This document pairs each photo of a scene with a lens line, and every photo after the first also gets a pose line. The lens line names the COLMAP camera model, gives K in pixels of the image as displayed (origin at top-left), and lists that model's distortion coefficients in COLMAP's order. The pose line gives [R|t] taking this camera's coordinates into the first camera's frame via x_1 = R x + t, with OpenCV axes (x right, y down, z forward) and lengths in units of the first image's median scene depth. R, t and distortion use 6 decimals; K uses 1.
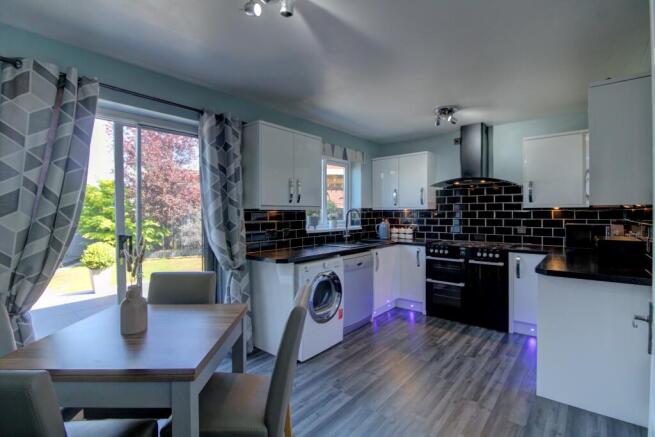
lens RADIAL K [[303.7, 0, 327.7], [0, 303.7, 217.2], [0, 0, 1]] dist [-0.015108, -0.002288]
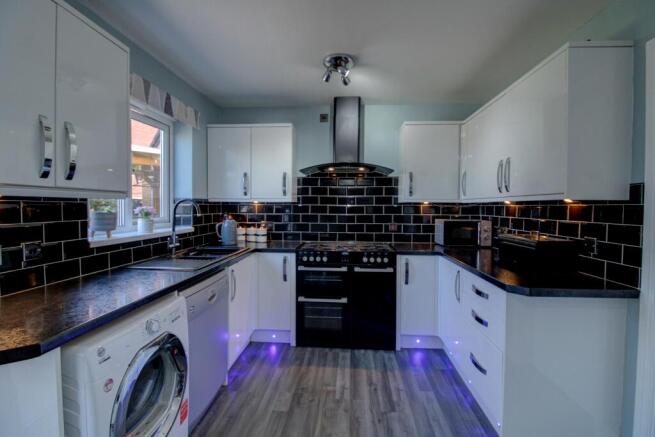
lens RADIAL K [[303.7, 0, 326.4], [0, 303.7, 214.5], [0, 0, 1]] dist [-0.015108, -0.002288]
pose [[0.806702, -0.005543, 0.590932, -0.047631], [-0.000927, 0.999943, 0.010646, -0.003780], [-0.590958, -0.009136, 0.806651, 0.392490]]
